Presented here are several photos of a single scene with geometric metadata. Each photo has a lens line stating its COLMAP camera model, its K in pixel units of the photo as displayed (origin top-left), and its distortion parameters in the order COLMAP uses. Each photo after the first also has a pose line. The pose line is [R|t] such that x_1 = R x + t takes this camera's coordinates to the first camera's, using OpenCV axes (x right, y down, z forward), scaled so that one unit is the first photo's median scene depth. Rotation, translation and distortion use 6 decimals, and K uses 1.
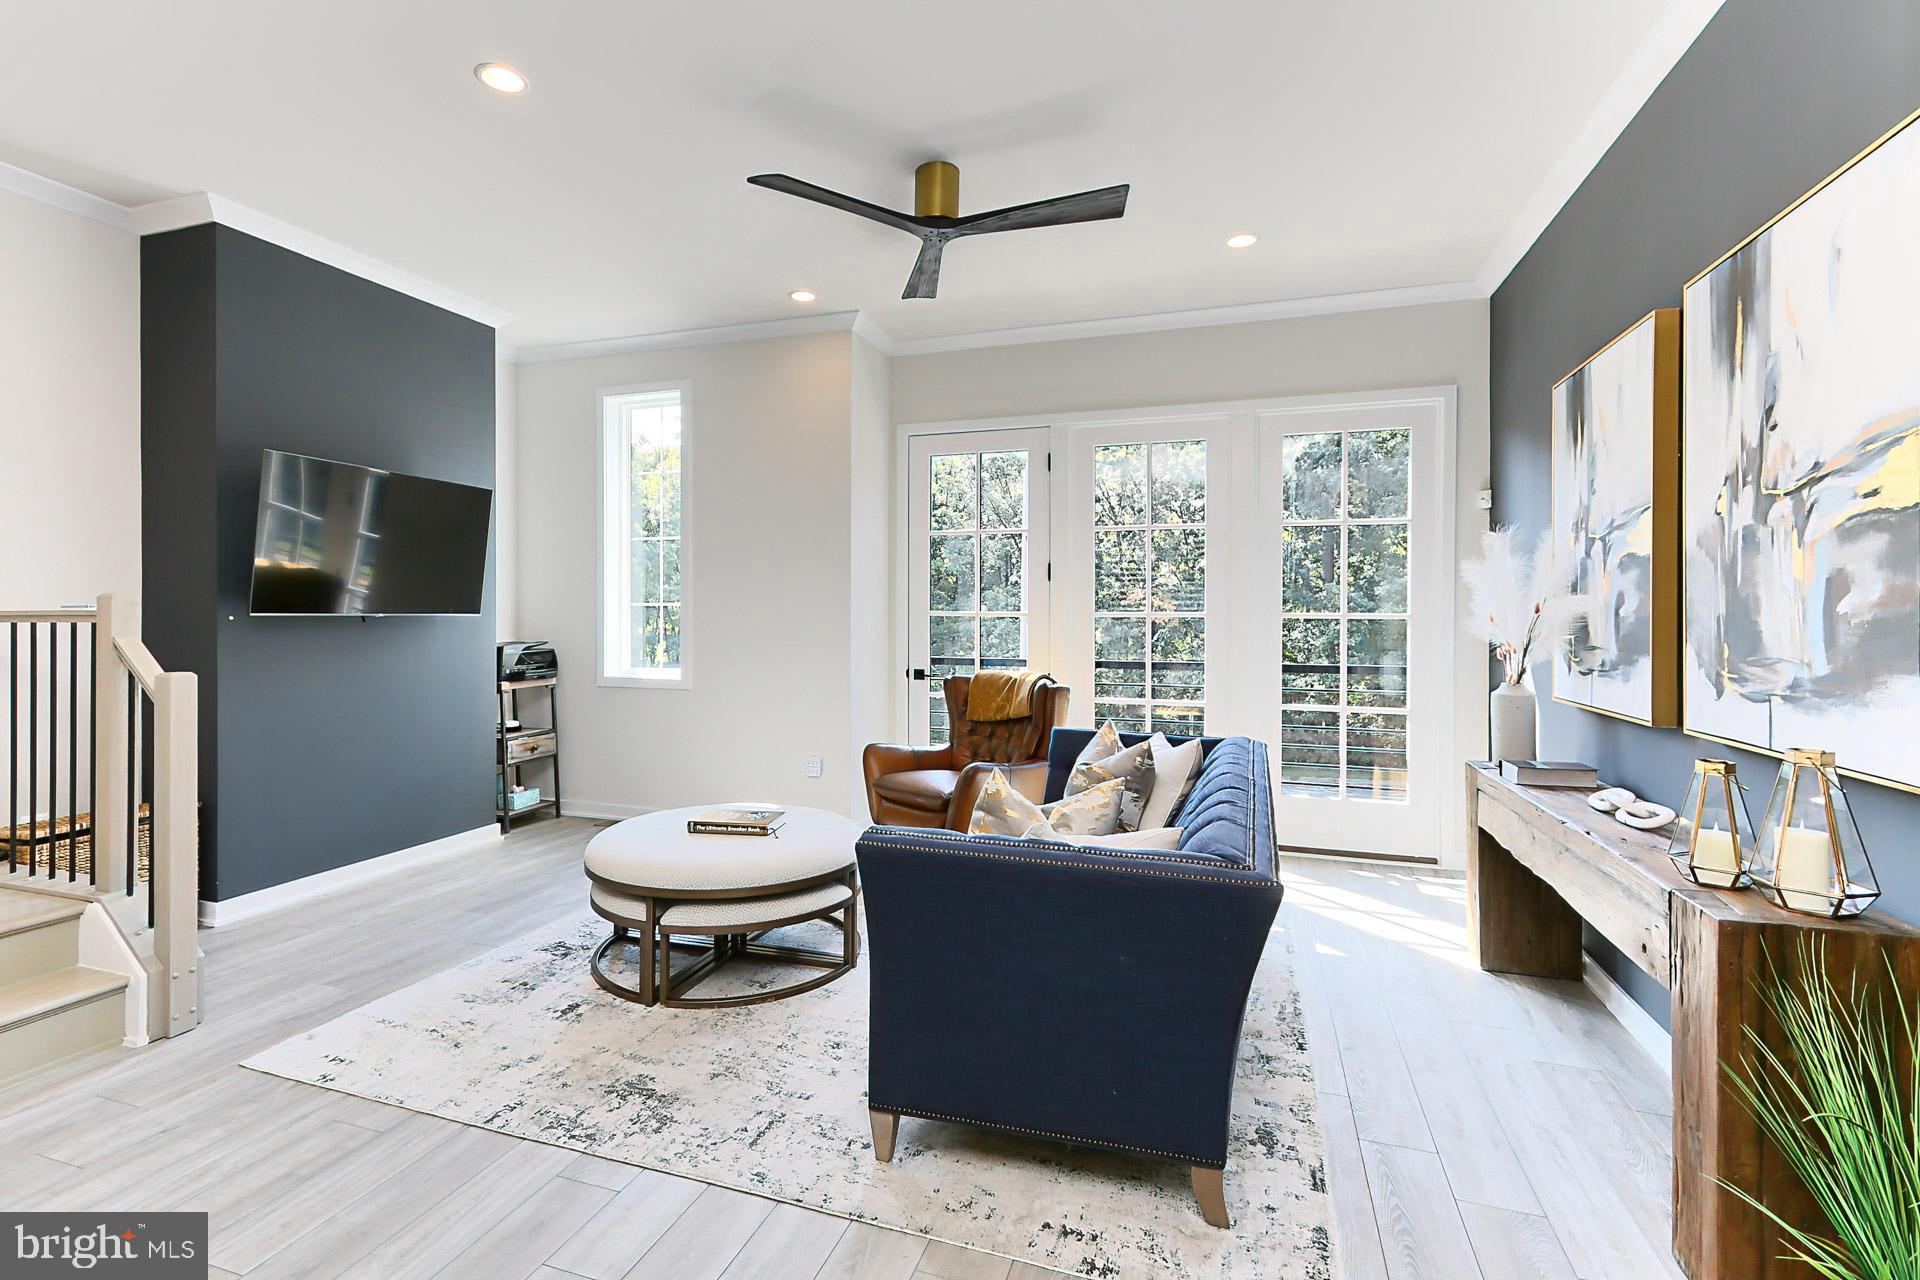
lens RADIAL K [[917.2, 0, 913.7], [0, 917.2, 609.4], [0, 0, 1]] dist [0.003524, 0.002153]
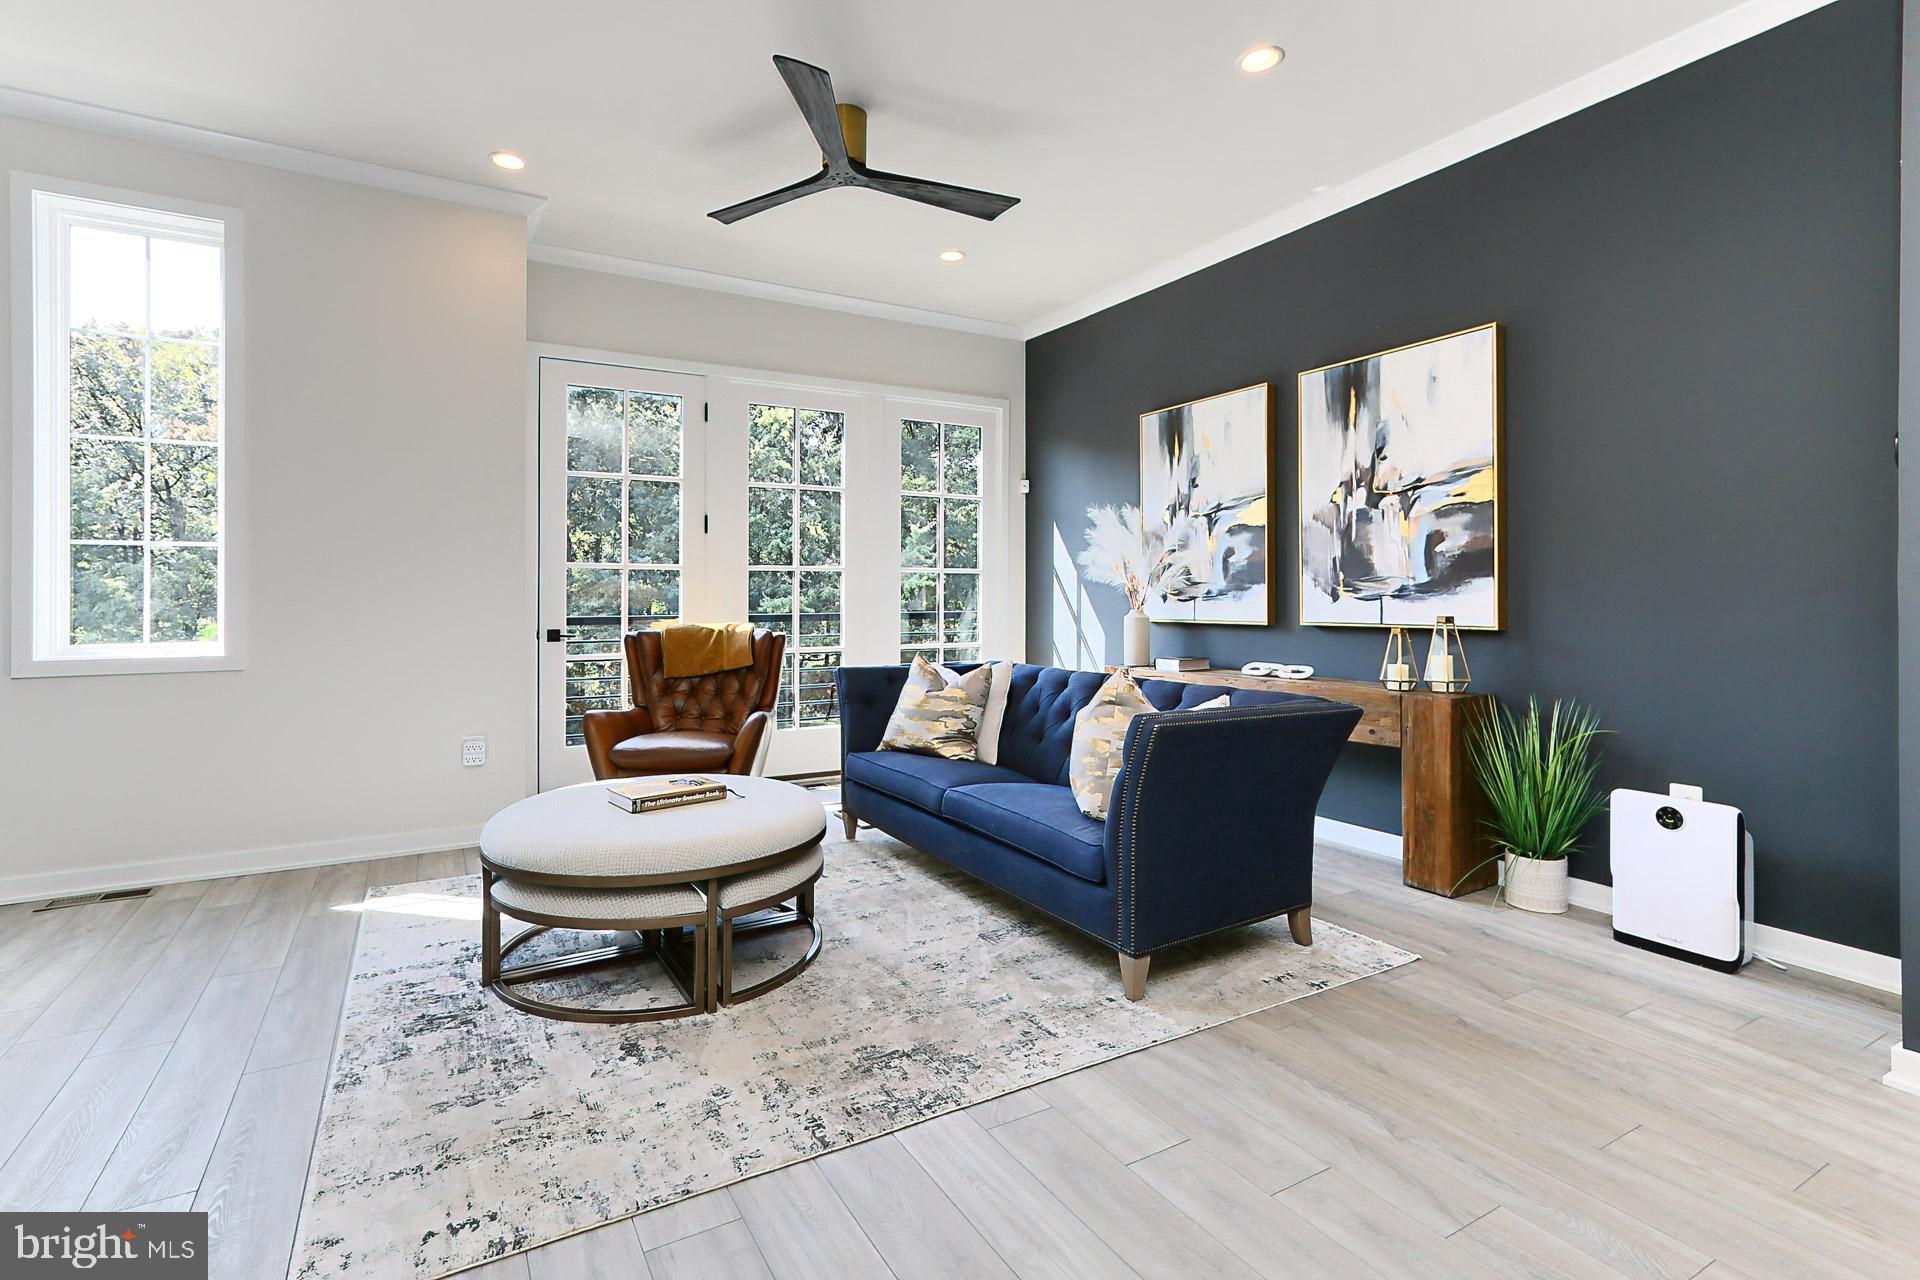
lens RADIAL K [[917.2, 0, 952.3], [0, 917.2, 589.1], [0, 0, 1]] dist [0.003524, 0.002153]
pose [[0.645460, -0.001088, 0.763793, -0.799850], [0.001993, 0.999998, -0.000259, 0.054214], [-0.763791, 0.001689, 0.645461, 0.310818]]
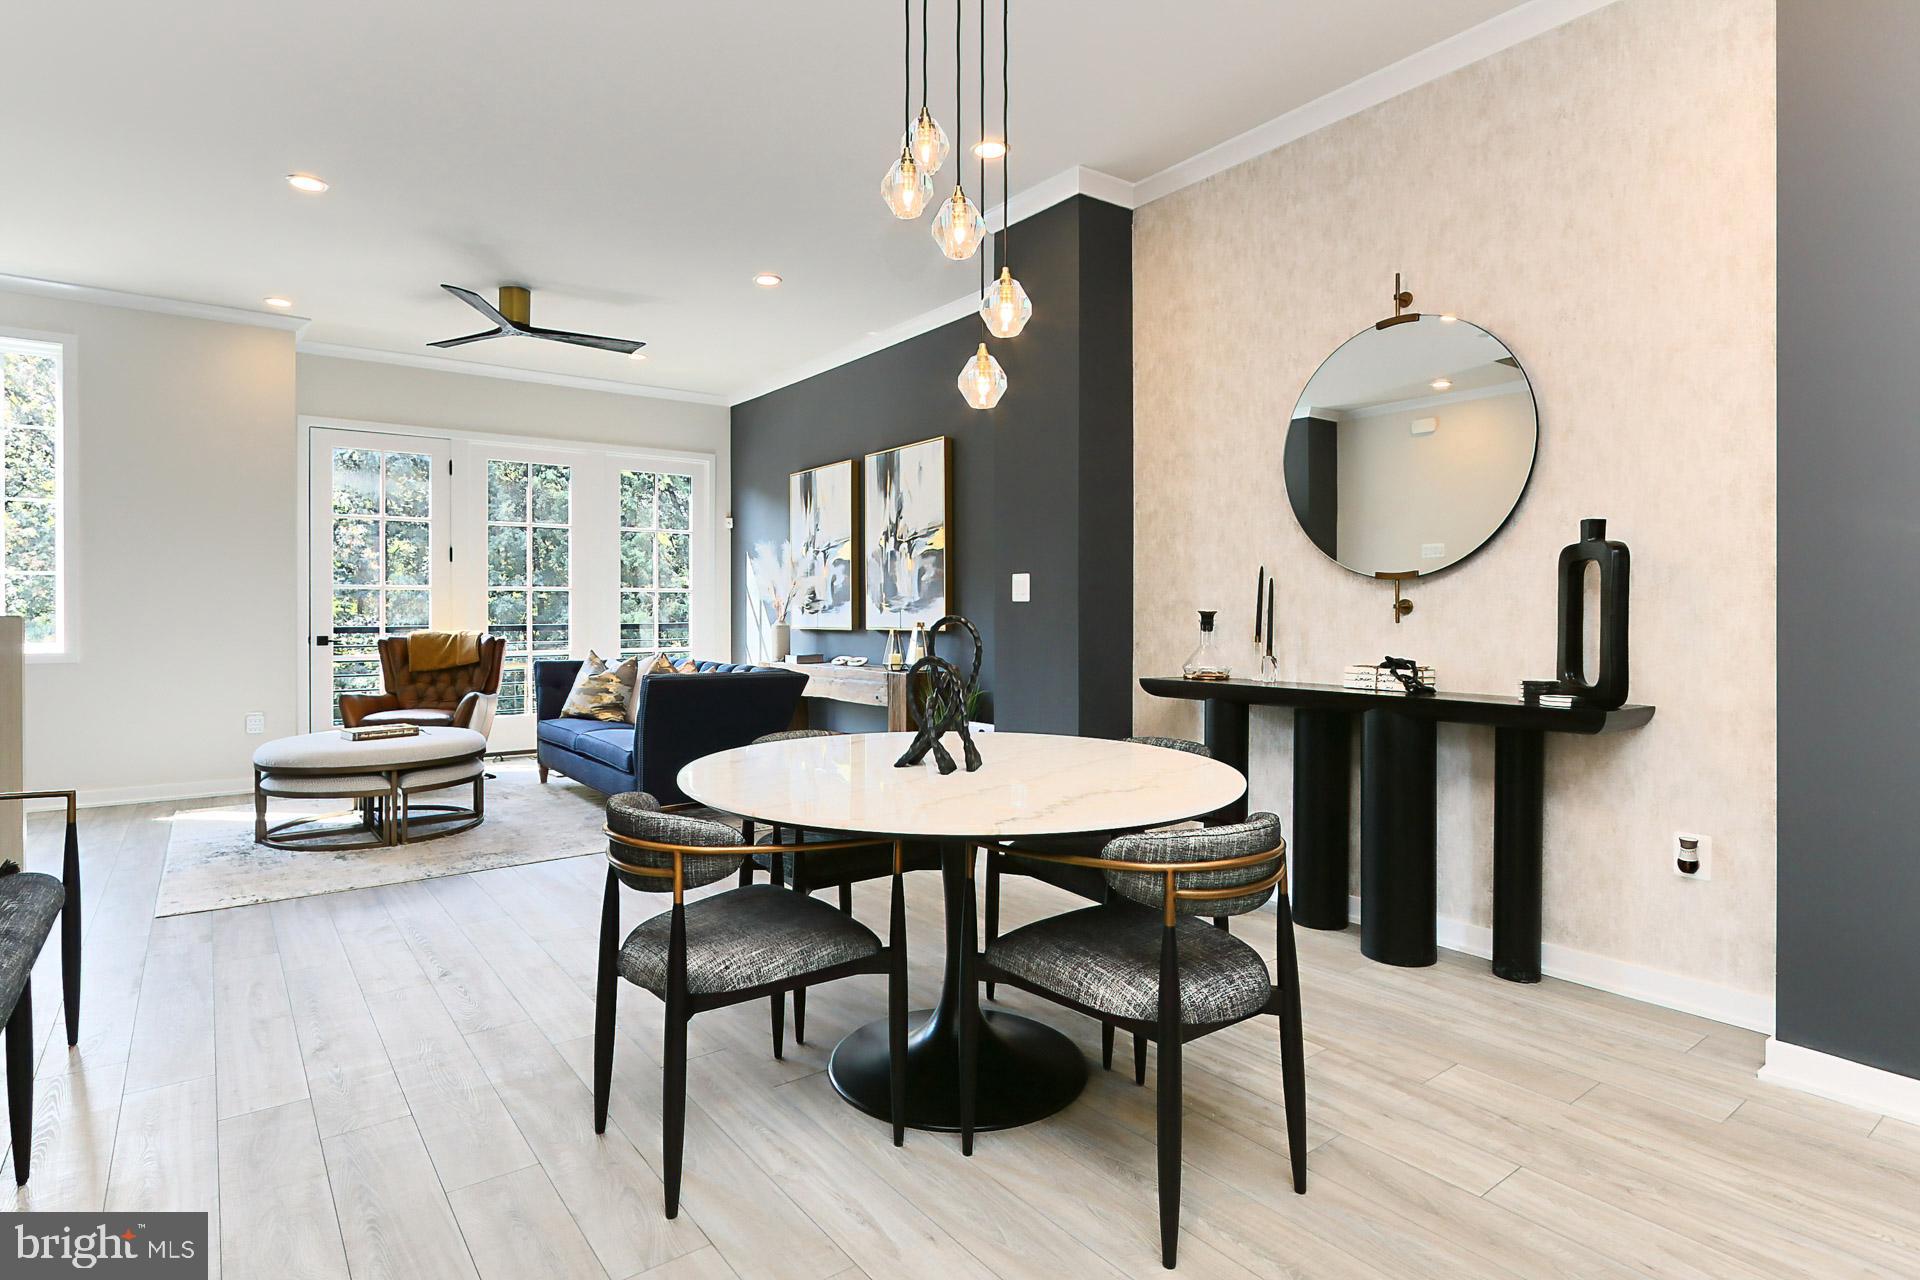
lens RADIAL K [[997.6, 0, 951.0], [0, 997.6, 620.7], [0, 0, 1]] dist [-0.004360, -0.001095]
pose [[0.557582, -0.014250, 0.830000, -1.131025], [0.002402, 0.999876, 0.015553, 0.056277], [-0.830119, -0.006678, 0.557547, -0.631403]]
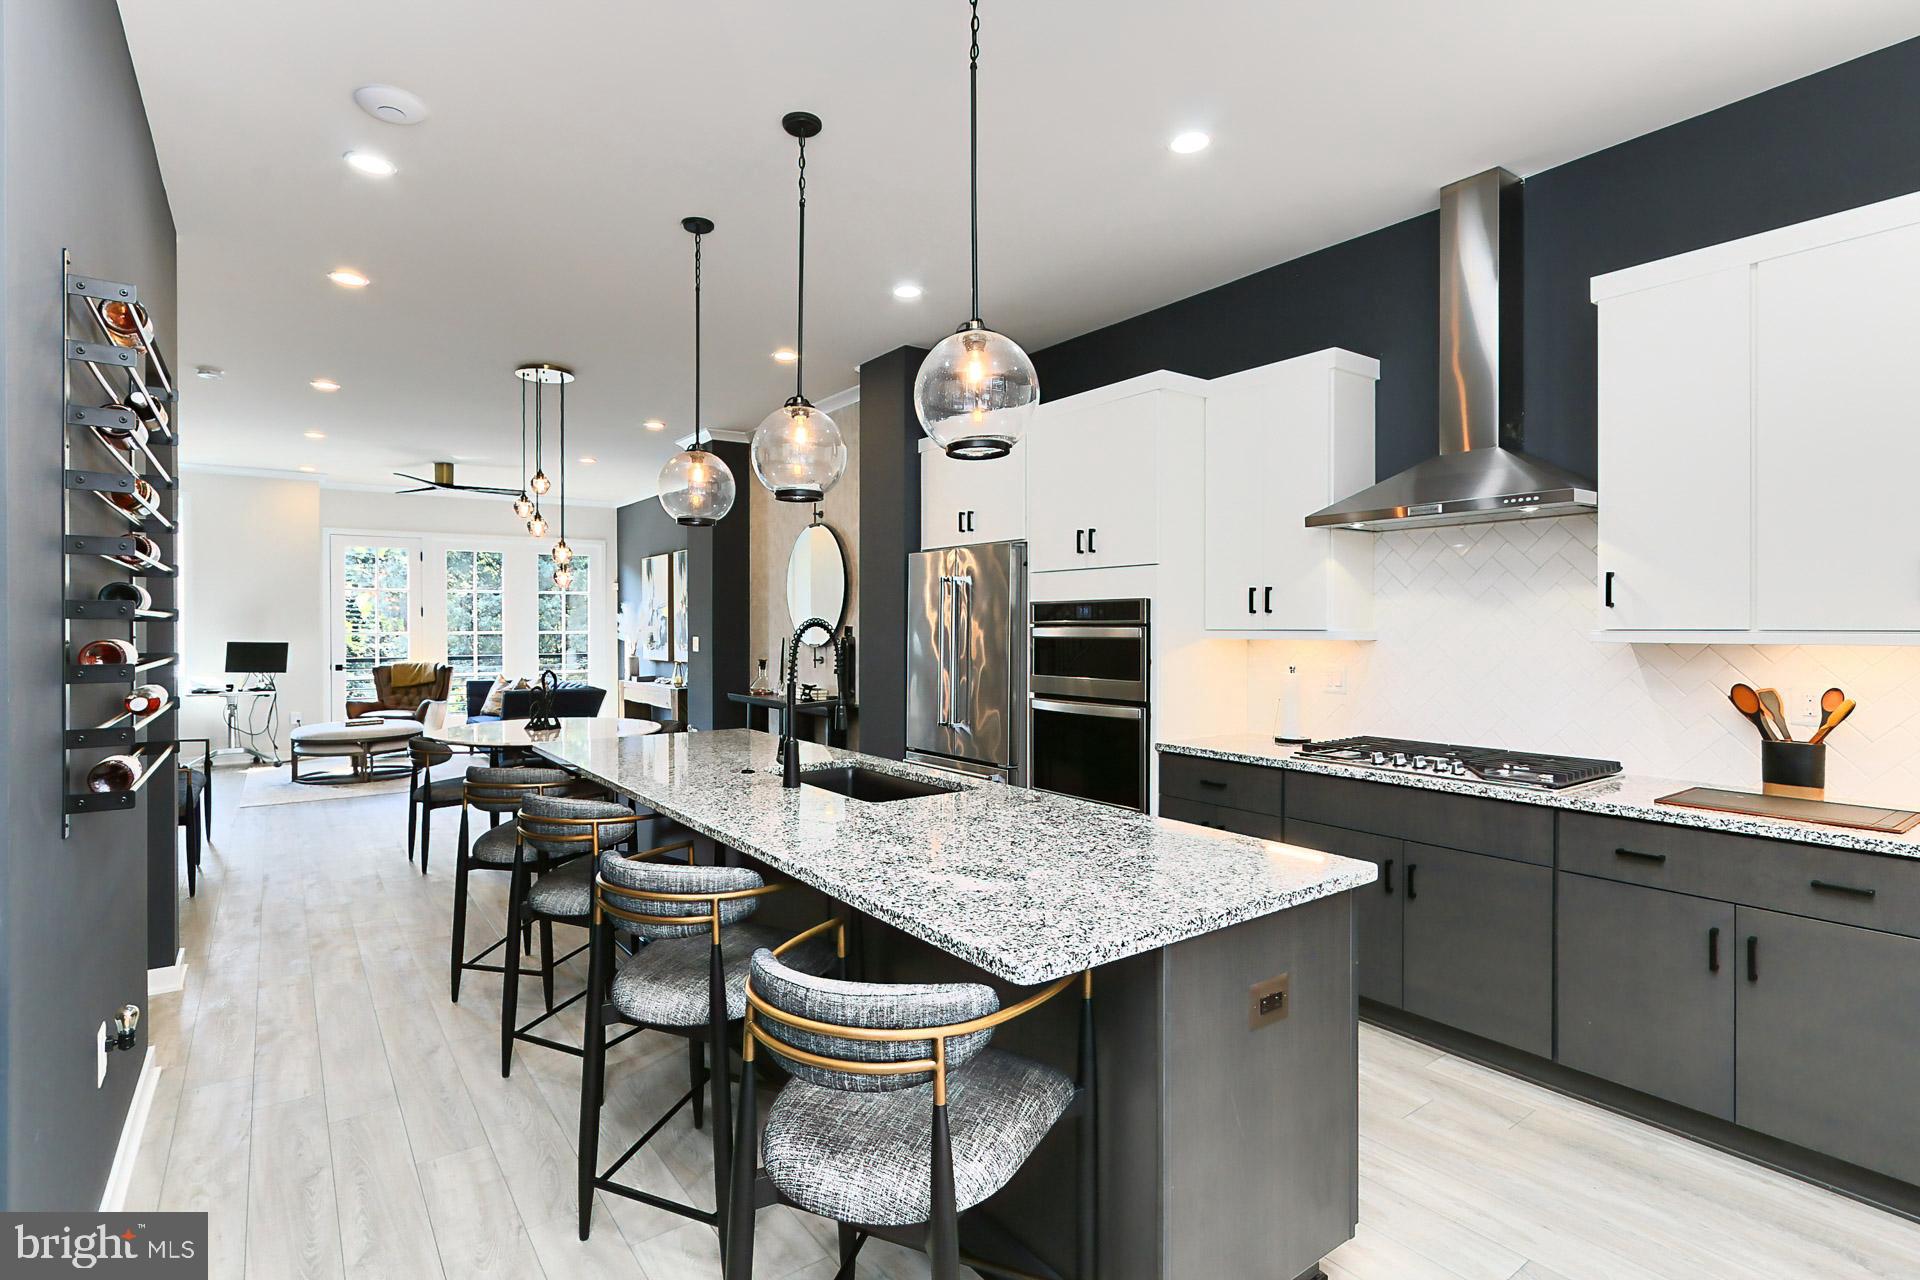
lens RADIAL K [[944.3, 0, 954.7], [0, 944.3, 635.3], [0, 0, 1]] dist [0.004068, 0.001017]
pose [[0.571898, -0.015472, 0.820179, -1.616014], [0.002225, 0.999848, 0.017310, -0.043722], [-0.820322, -0.008075, 0.571845, -2.069369]]
